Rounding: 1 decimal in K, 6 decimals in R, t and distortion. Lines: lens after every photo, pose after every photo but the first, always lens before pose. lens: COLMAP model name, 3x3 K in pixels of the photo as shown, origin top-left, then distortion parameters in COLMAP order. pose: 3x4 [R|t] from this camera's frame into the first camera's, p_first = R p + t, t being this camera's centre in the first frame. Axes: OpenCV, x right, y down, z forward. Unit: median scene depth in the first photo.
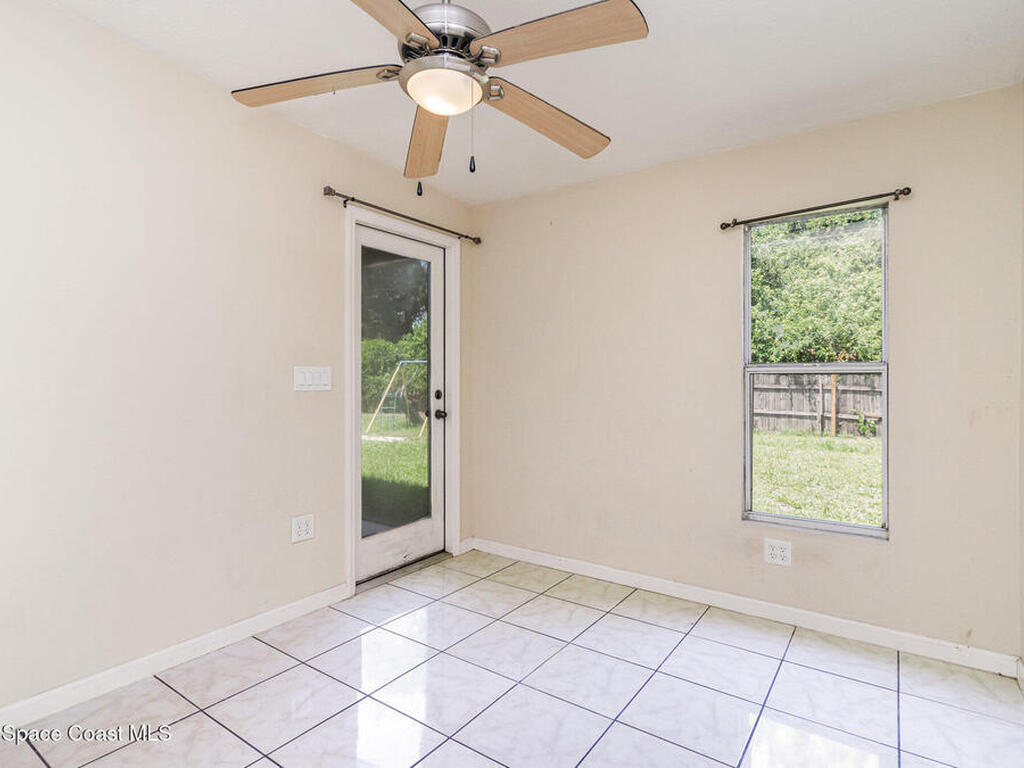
lens RADIAL K [[541.7, 0, 517.8], [0, 541.7, 379.8], [0, 0, 1]] dist [0.000799, -0.000087]
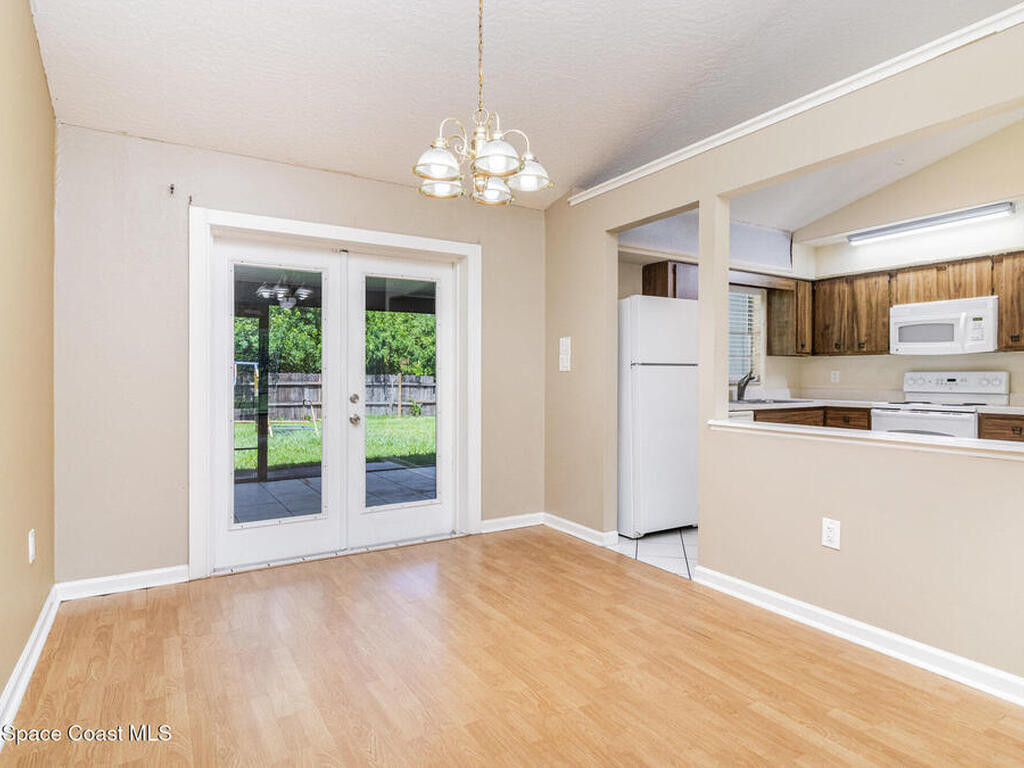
lens RADIAL K [[578.4, 0, 509.6], [0, 578.4, 378.8], [0, 0, 1]] dist [-0.007962, -0.002475]
pose [[0.400746, -0.002851, 0.916185, -0.699164], [0.005253, 0.999986, 0.000814, 0.002107], [-0.916174, 0.004486, 0.400756, 0.121077]]
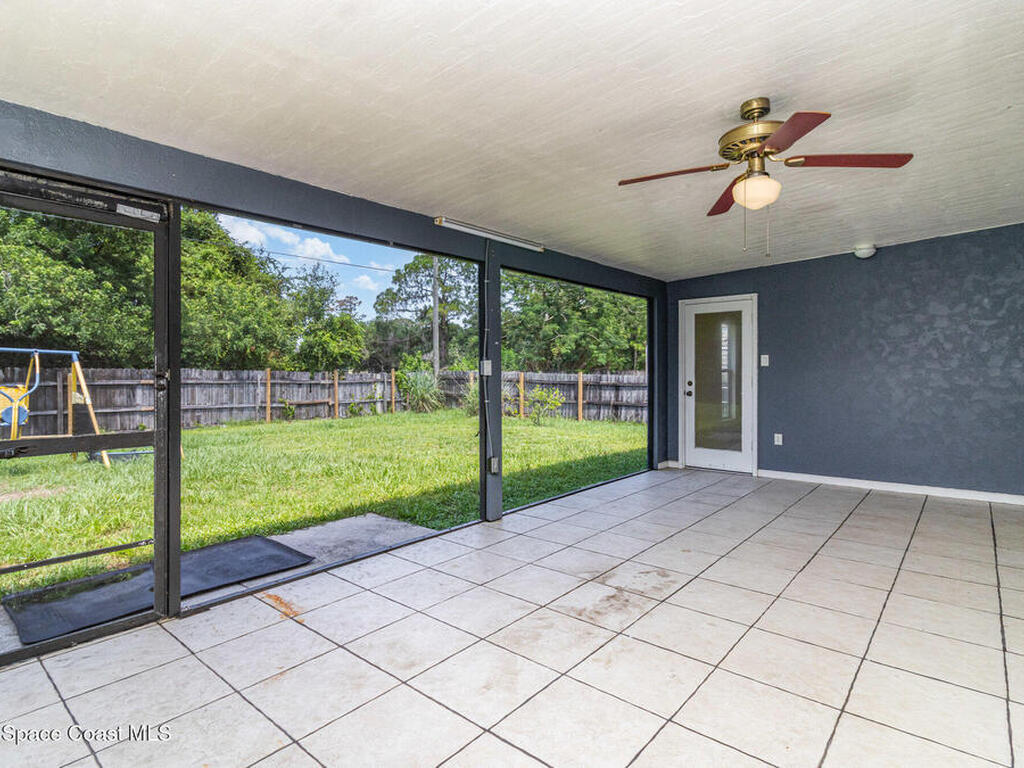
lens RADIAL K [[541.7, 0, 509.3], [0, 541.7, 384.2], [0, 0, 1]] dist [0.000799, -0.000087]
pose [[0.101936, -0.021813, 0.994552, -0.523774], [0.011232, 0.999721, 0.020775, 0.002658], [-0.994728, 0.009053, 0.102153, 0.363382]]
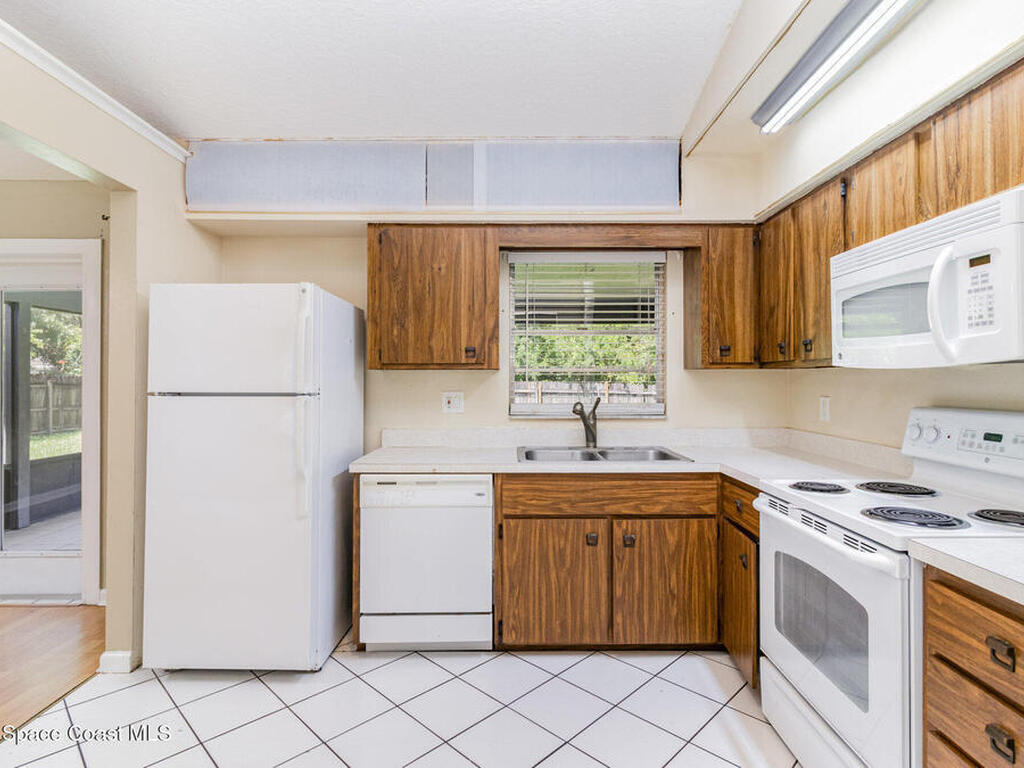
lens RADIAL K [[541.7, 0, 511.4], [0, 541.7, 377.3], [0, 0, 1]] dist [0.000799, -0.000087]
pose [[0.814929, 0.005580, 0.579534, -0.441853], [0.001865, 0.999923, -0.012250, -0.006803], [-0.579558, 0.011064, 0.814856, -0.012979]]
